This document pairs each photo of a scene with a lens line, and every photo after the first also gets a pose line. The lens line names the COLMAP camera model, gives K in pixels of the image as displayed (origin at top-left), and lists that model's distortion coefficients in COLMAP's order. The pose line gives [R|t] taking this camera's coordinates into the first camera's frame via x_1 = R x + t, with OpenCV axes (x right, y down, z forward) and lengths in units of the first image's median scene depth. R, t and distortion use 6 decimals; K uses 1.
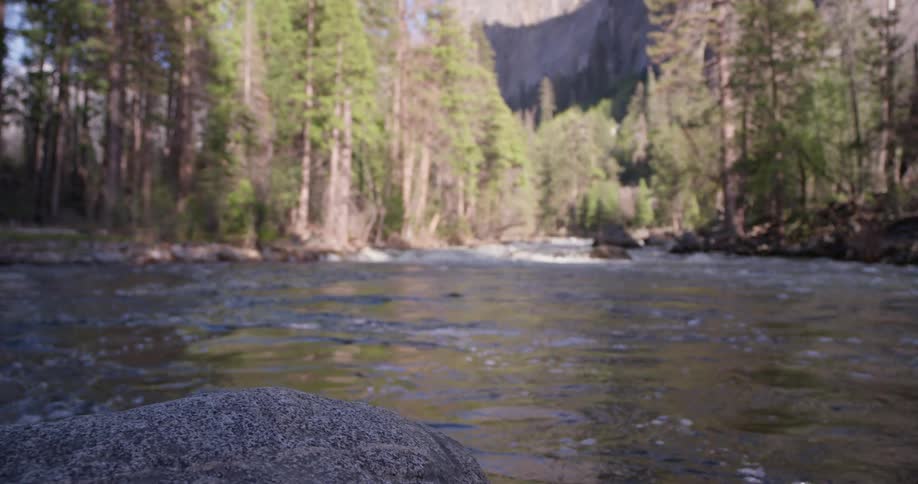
lens RADIAL K [[789.8, 0, 459.0], [0, 789.8, 242.0], [0, 0, 1]] dist [-0.092479, 0.092558]
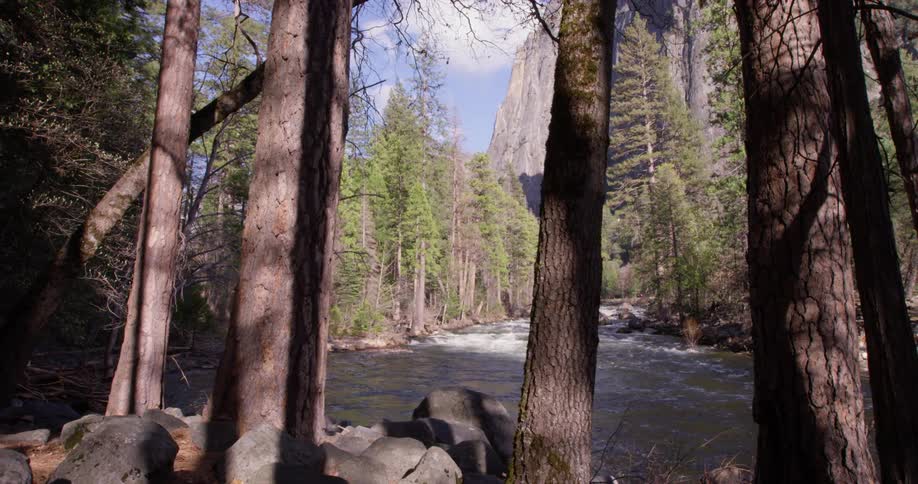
lens RADIAL K [[599.9, 0, 459.0], [0, 599.9, 242.0], [0, 0, 1]] dist [-0.066906, 0.002595]
pose [[0.995951, -0.026411, -0.085928, 0.023501], [0.018160, 0.995271, -0.095425, -0.029454], [0.088042, 0.093478, 0.991721, -0.136797]]
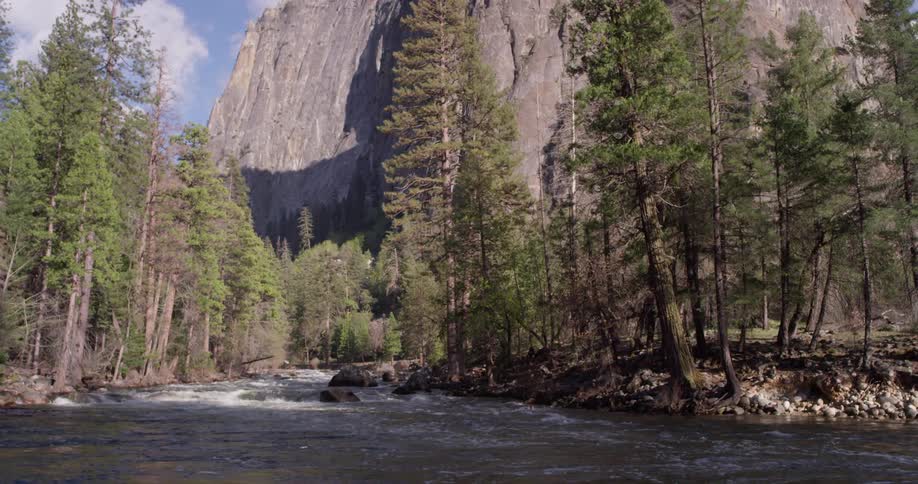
lens RADIAL K [[791.7, 0, 465.0], [0, 791.7, 238.4], [0, 0, 1]] dist [-0.092232, 0.089772]
pose [[0.953160, 0.046402, 0.298886, 0.009828], [0.002411, 0.986965, -0.160917, -0.010435], [-0.302457, 0.154100, 0.940624, -0.050978]]
